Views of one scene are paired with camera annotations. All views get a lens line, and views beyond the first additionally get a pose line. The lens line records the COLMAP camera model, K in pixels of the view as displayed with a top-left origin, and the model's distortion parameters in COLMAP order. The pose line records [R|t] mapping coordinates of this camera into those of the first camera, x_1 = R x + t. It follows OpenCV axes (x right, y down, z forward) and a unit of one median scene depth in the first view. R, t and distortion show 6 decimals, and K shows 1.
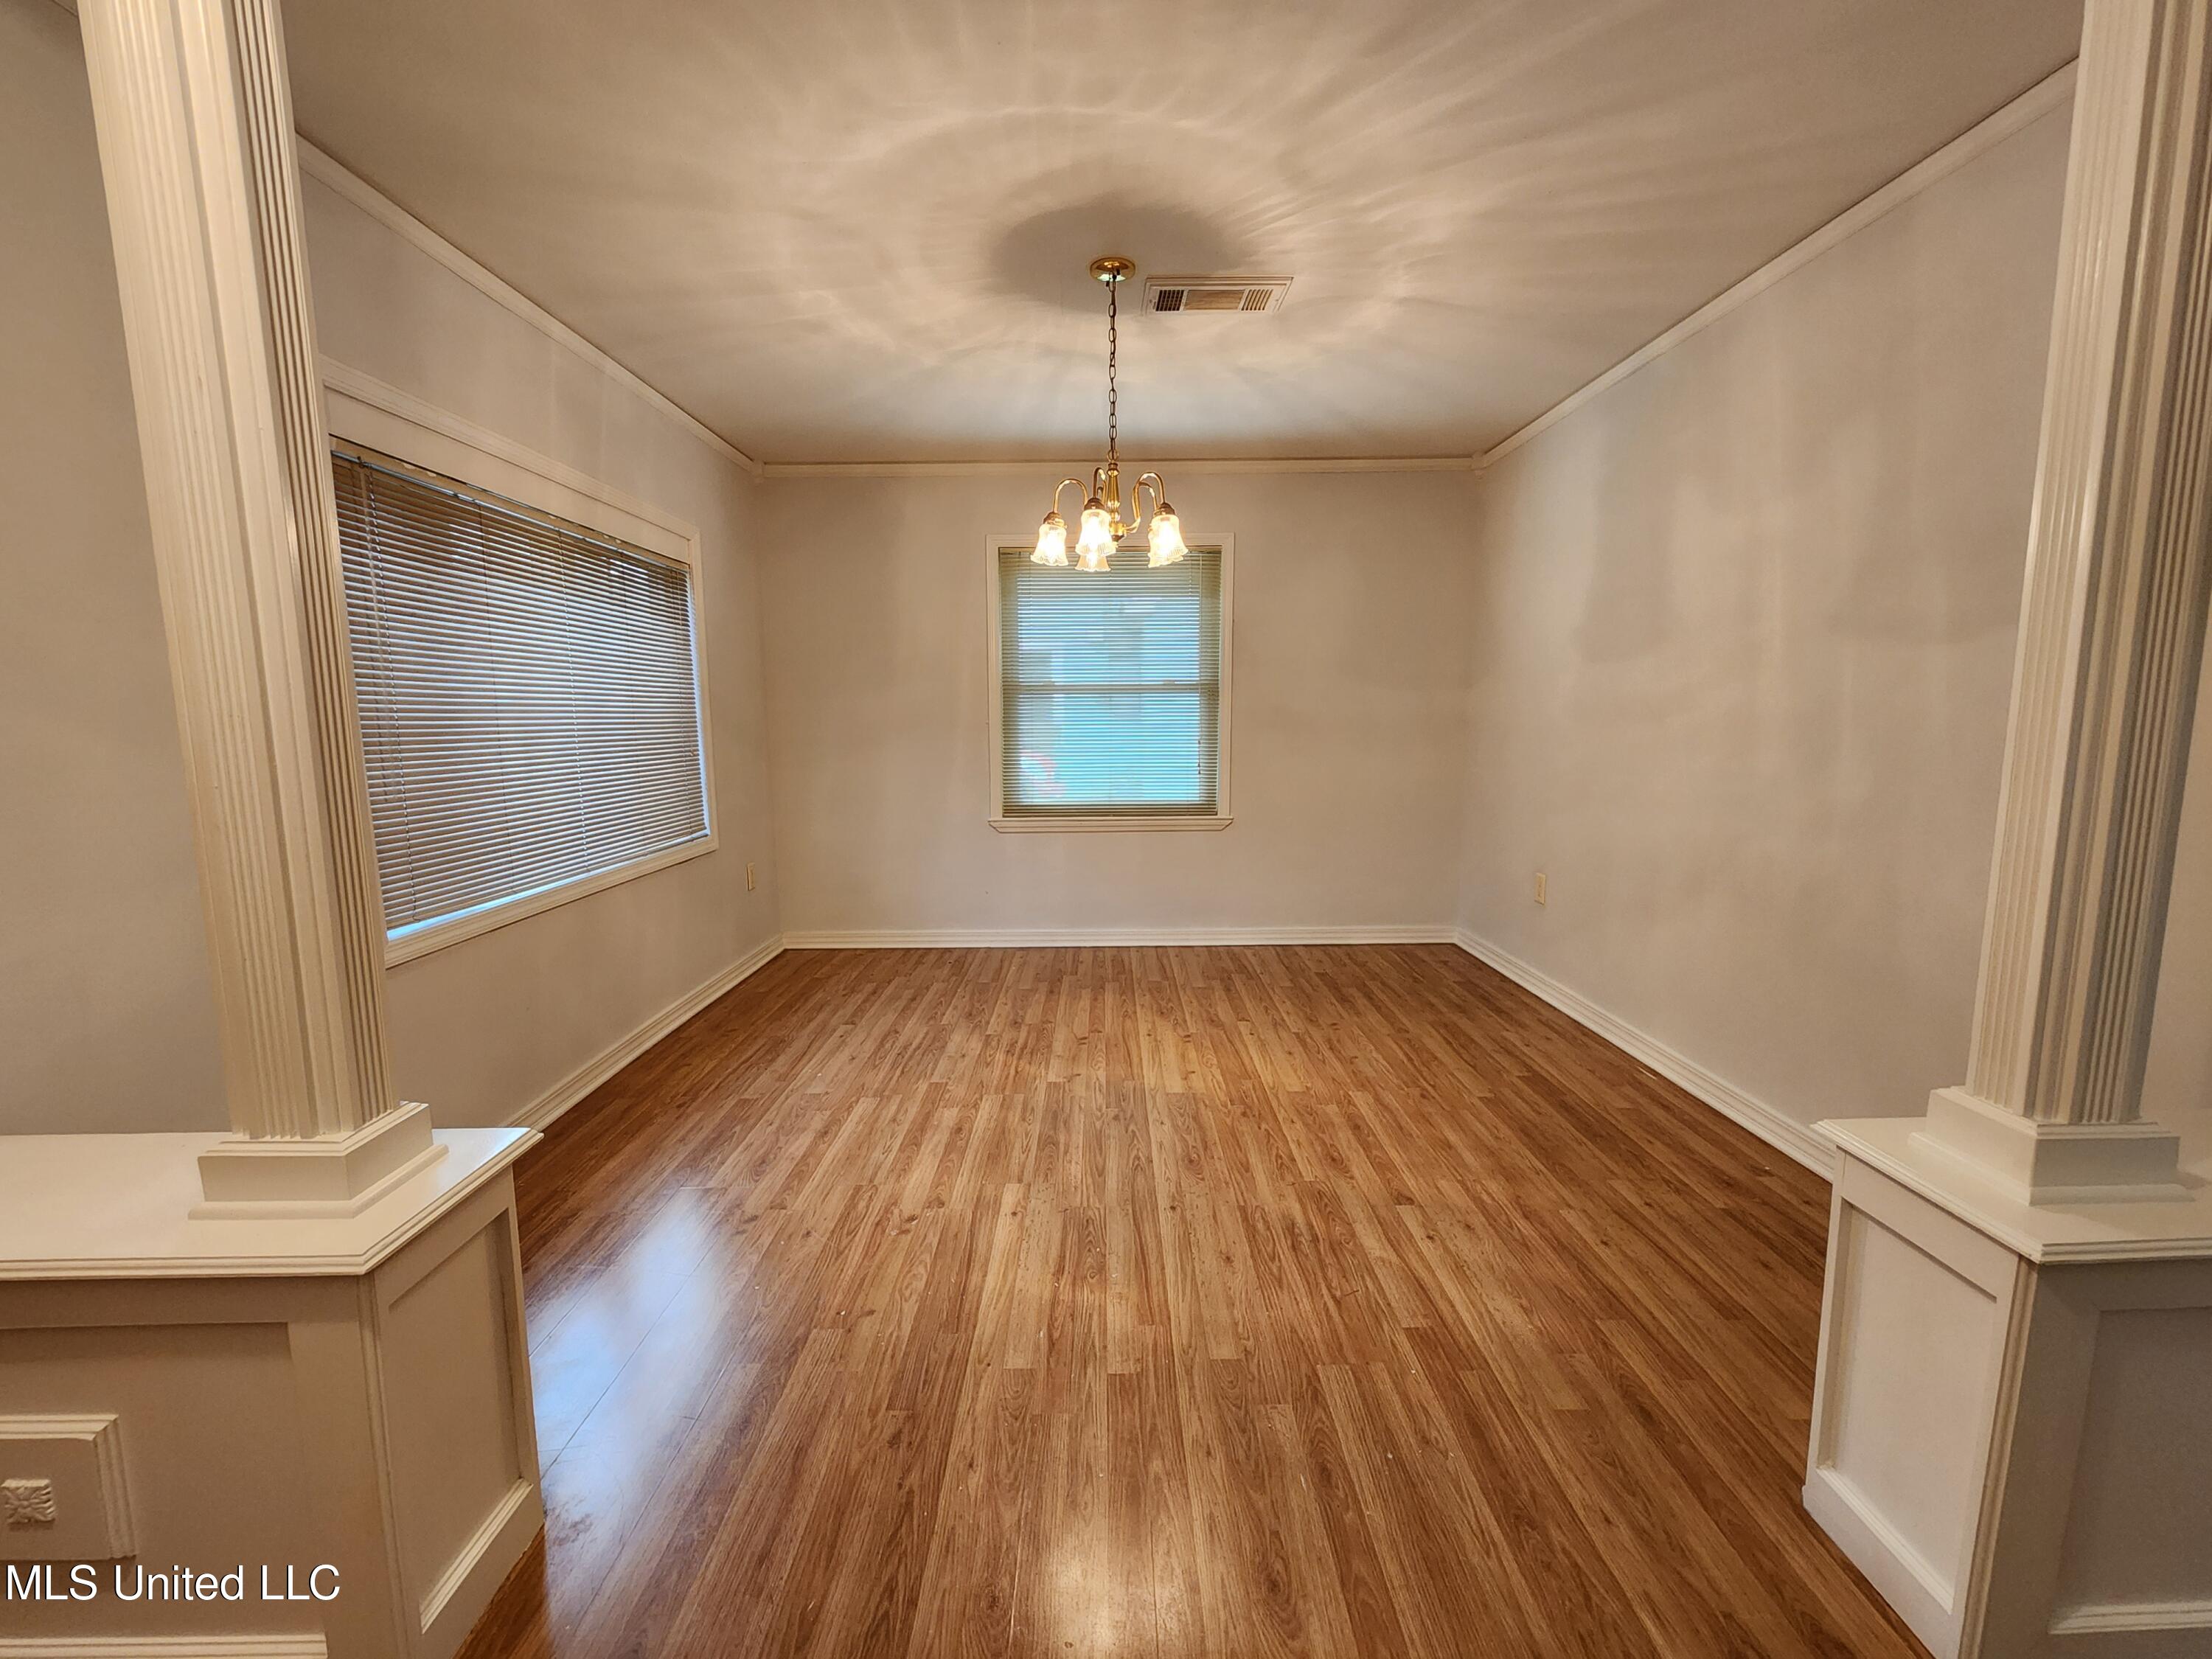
lens RADIAL K [[895.7, 0, 1110.2], [0, 895.7, 823.7], [0, 0, 1]] dist [-0.003426, -0.001455]
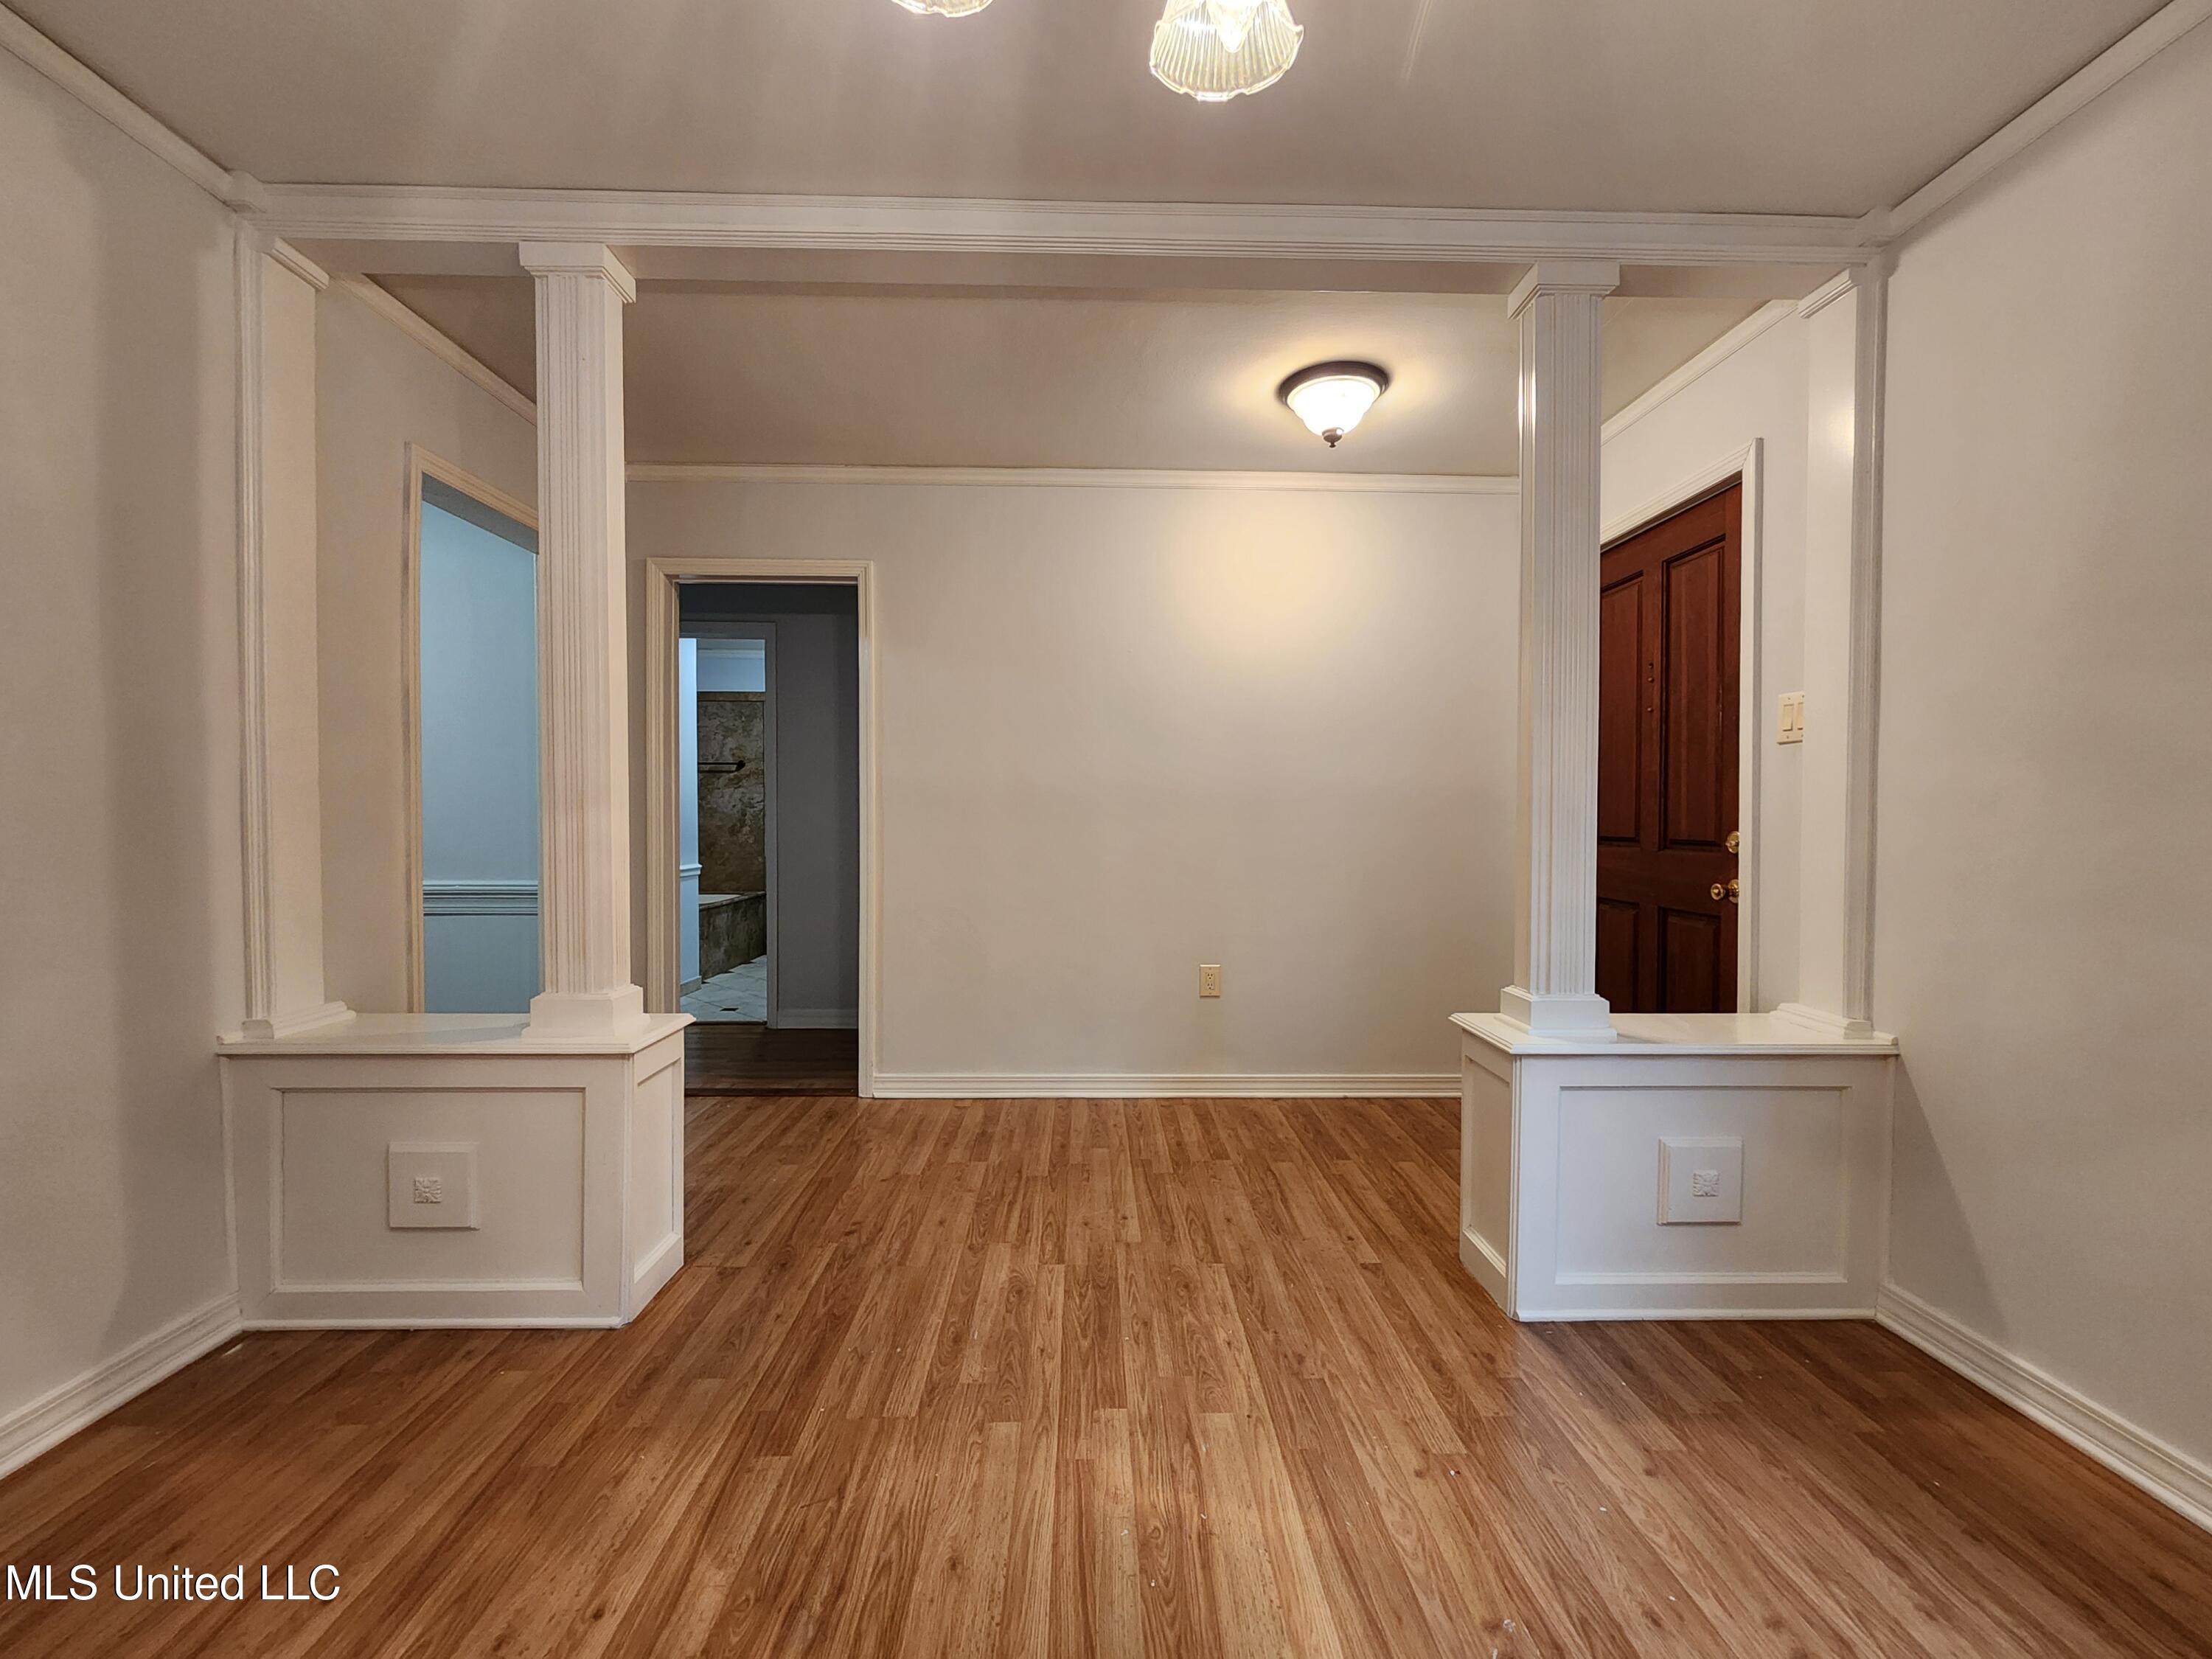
lens RADIAL K [[895.7, 0, 1104.0], [0, 895.7, 815.8], [0, 0, 1]] dist [-0.003426, -0.001455]
pose [[-0.999895, 0.005761, -0.013291, 0.029834], [0.004088, 0.992448, 0.122601, -0.157532], [0.013897, 0.122534, -0.992367, 1.766869]]
